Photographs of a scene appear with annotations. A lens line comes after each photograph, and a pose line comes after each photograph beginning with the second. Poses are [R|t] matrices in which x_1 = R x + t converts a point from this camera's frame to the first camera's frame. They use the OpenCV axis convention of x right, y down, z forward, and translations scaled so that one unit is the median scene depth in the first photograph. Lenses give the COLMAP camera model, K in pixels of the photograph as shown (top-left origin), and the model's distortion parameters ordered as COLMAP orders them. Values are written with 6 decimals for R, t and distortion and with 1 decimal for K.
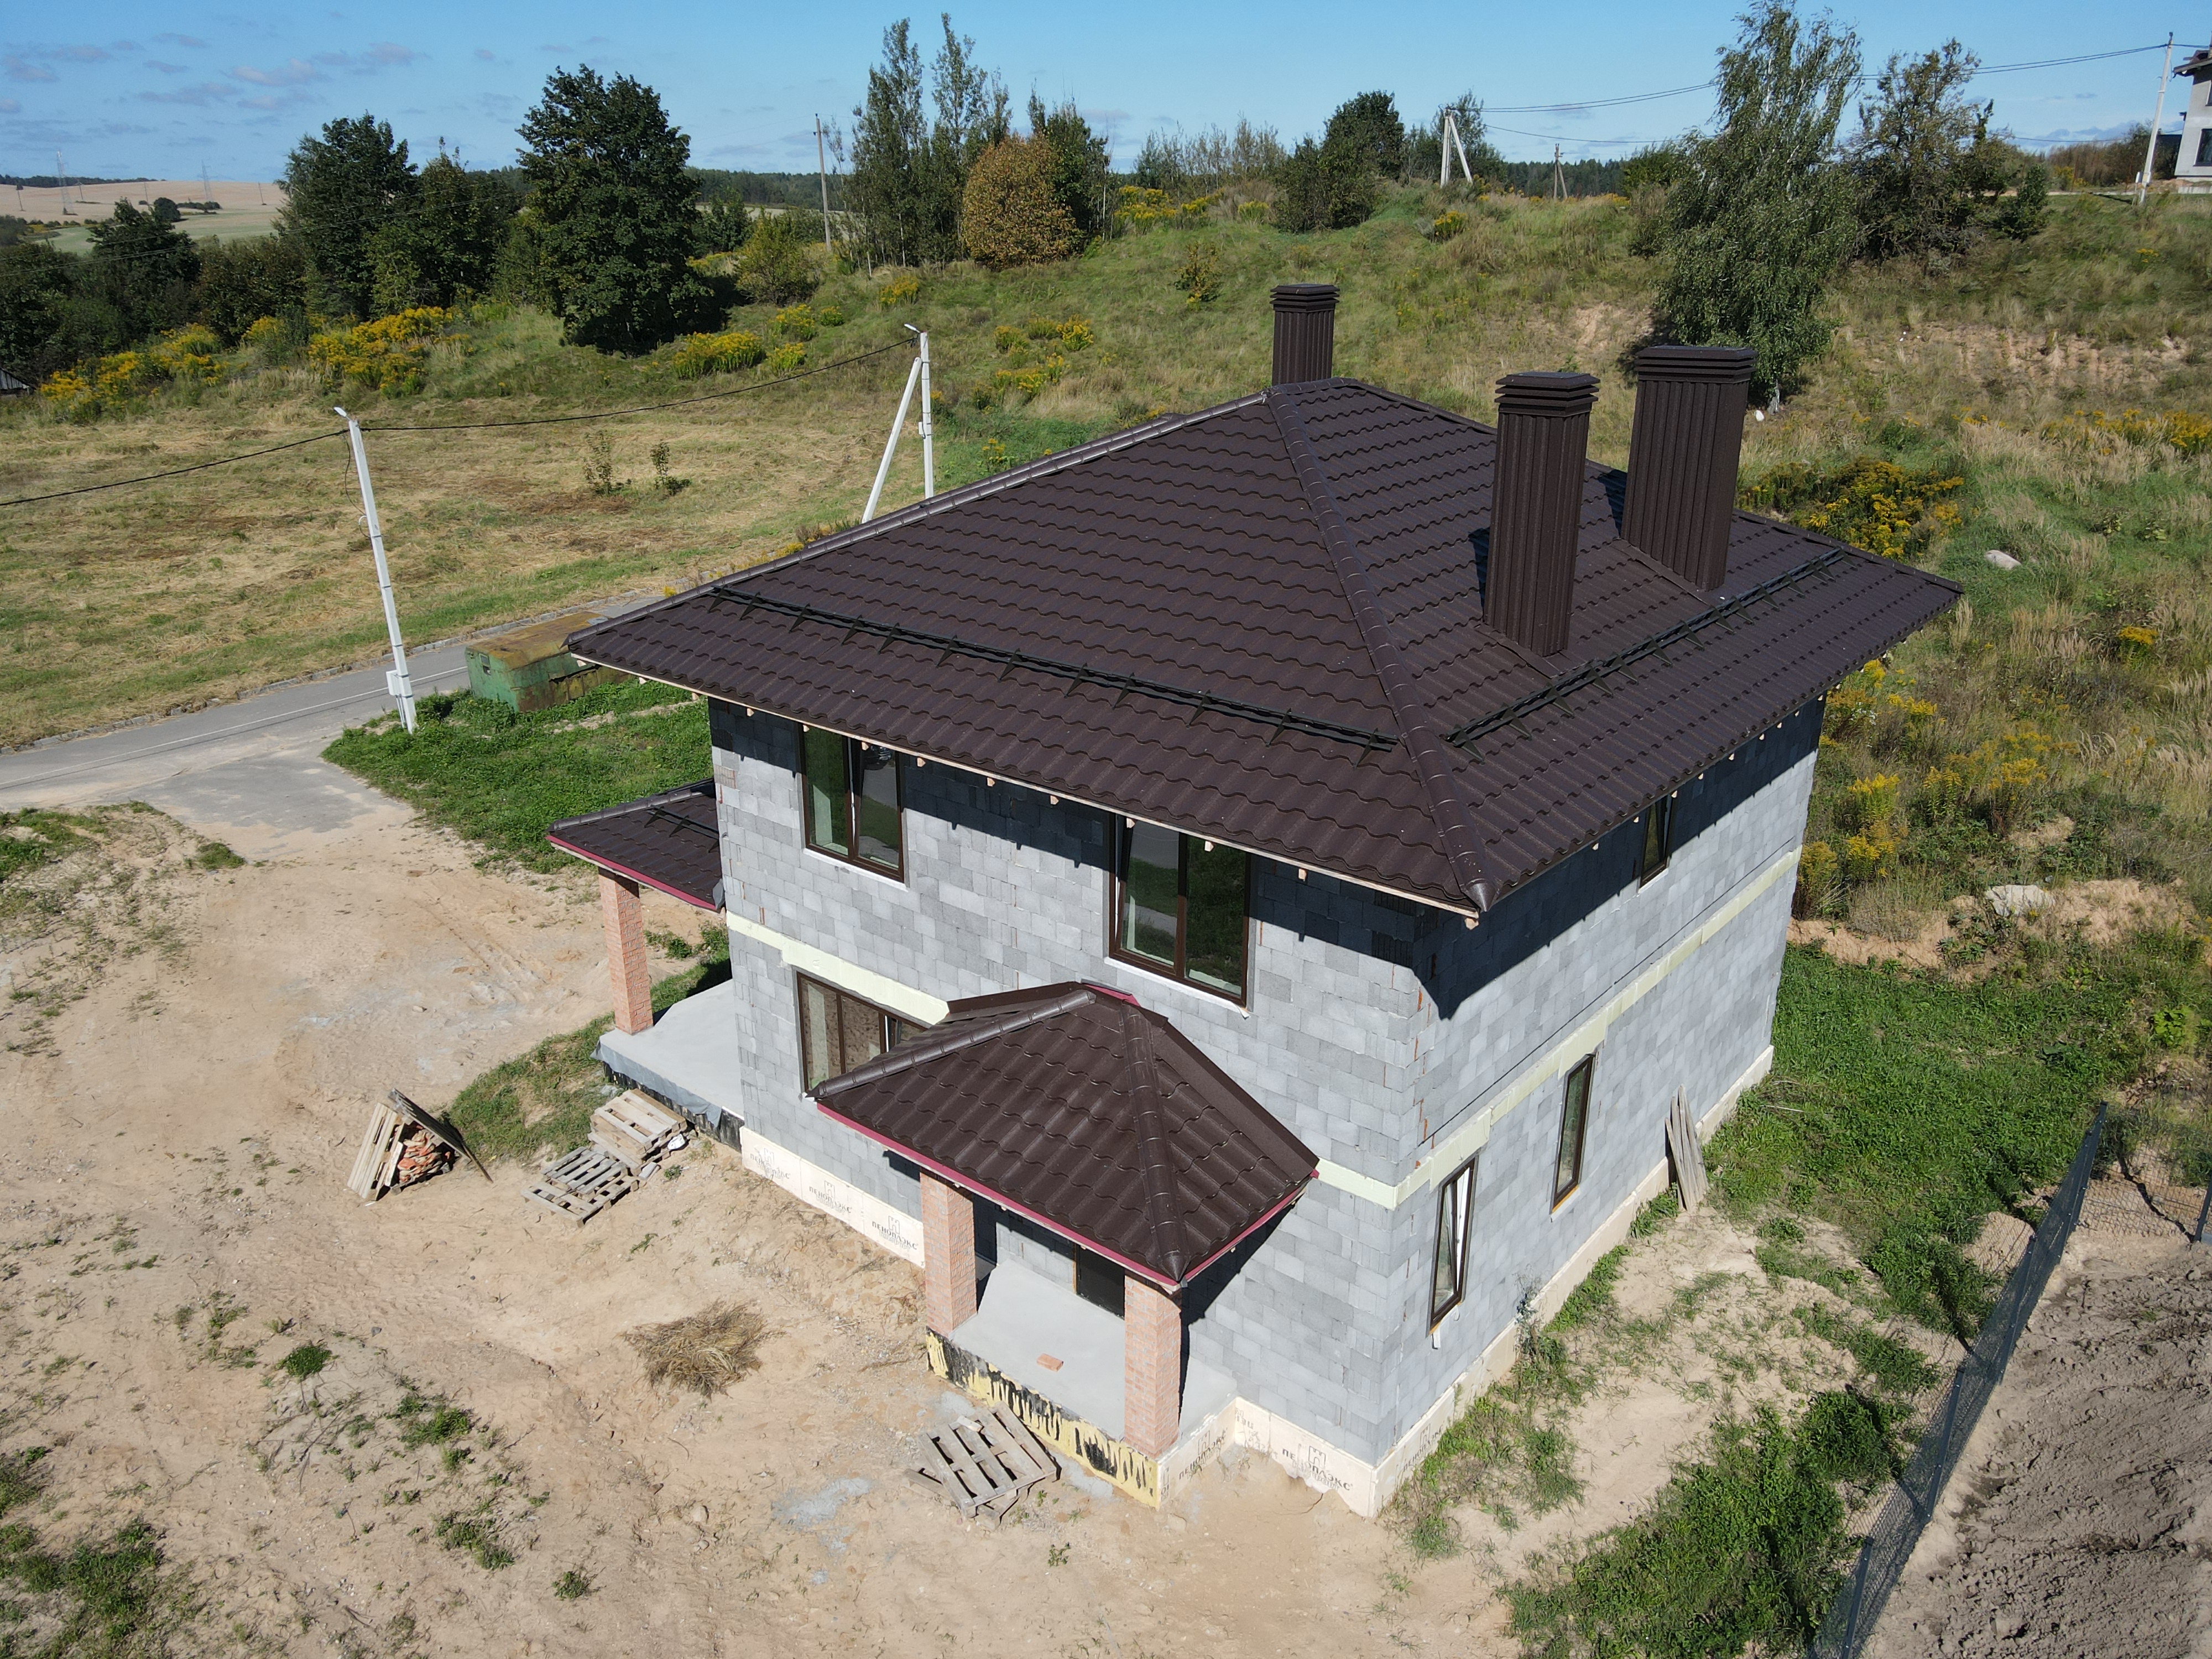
lens RADIAL K [[1605.4, 0, 1091.3], [0, 1605.4, 832.2], [0, 0, 1]] dist [0.022589, -0.007043]
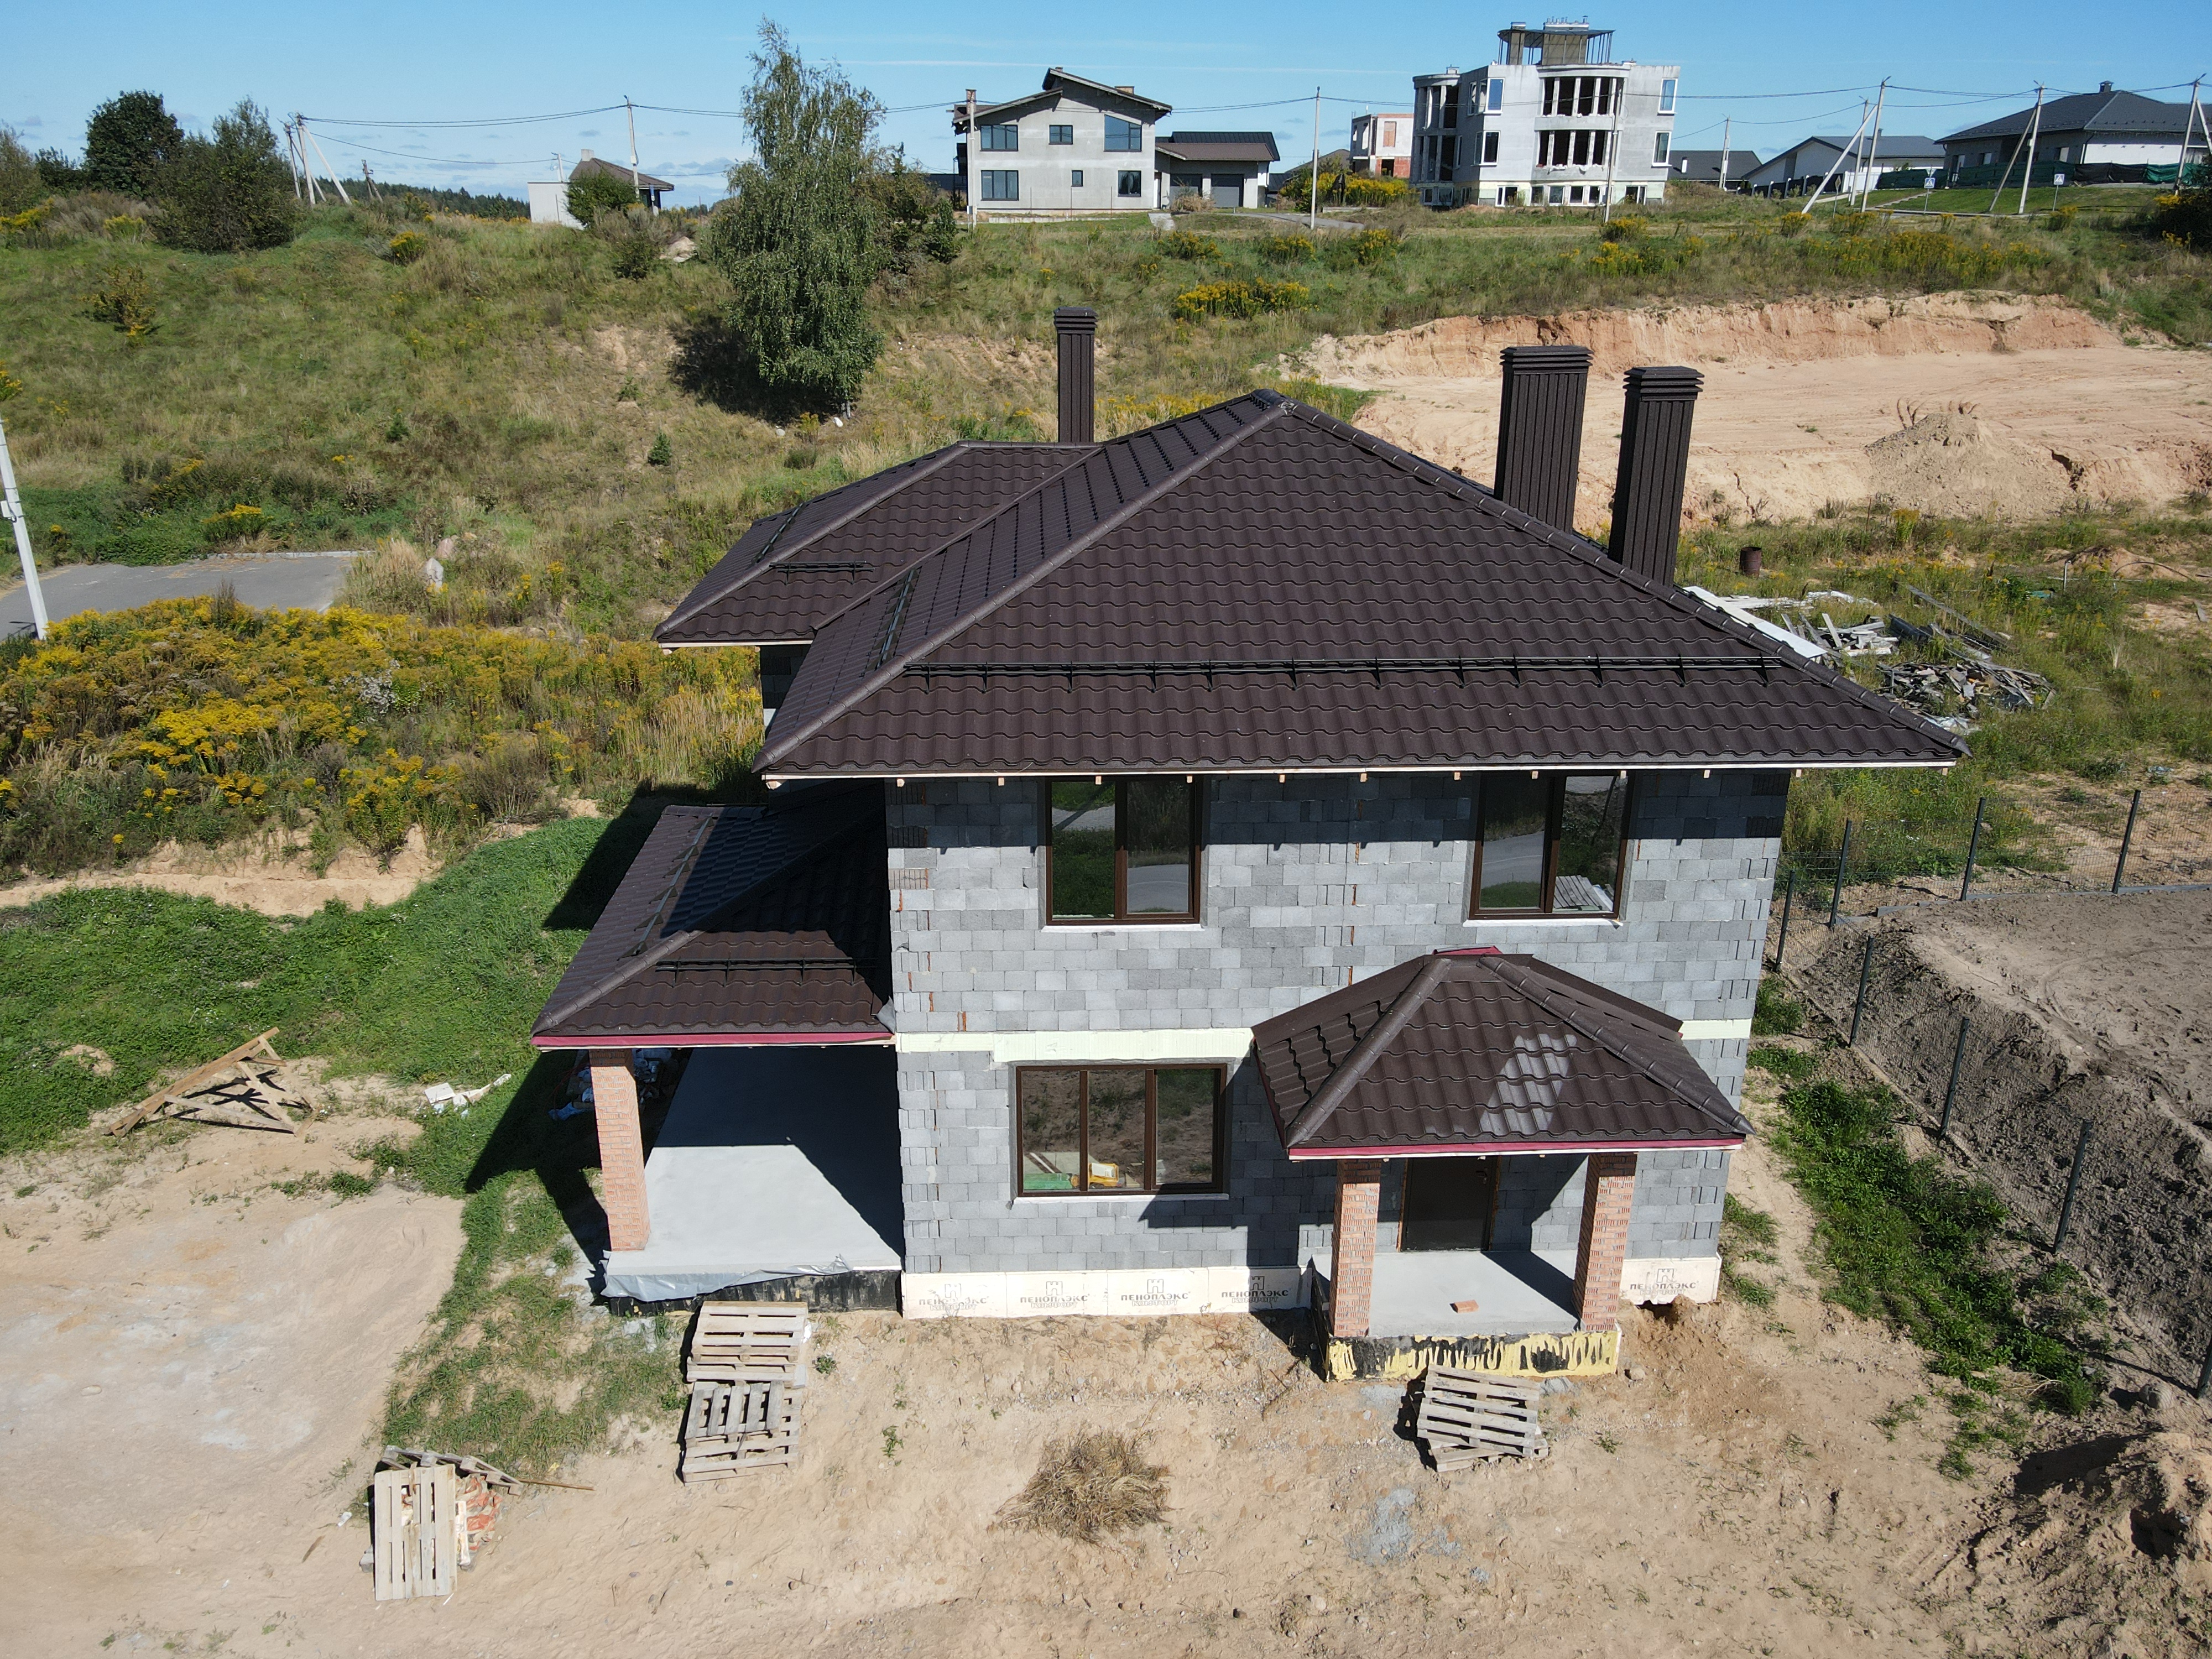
lens RADIAL K [[1605.4, 0, 1105.5], [0, 1605.4, 823.2], [0, 0, 1]] dist [0.022589, -0.007043]
pose [[0.735673, -0.229489, 0.637276, -0.631883], [0.239523, 0.968206, 0.072153, -0.091792], [-0.633572, 0.099561, 0.767251, 0.229212]]
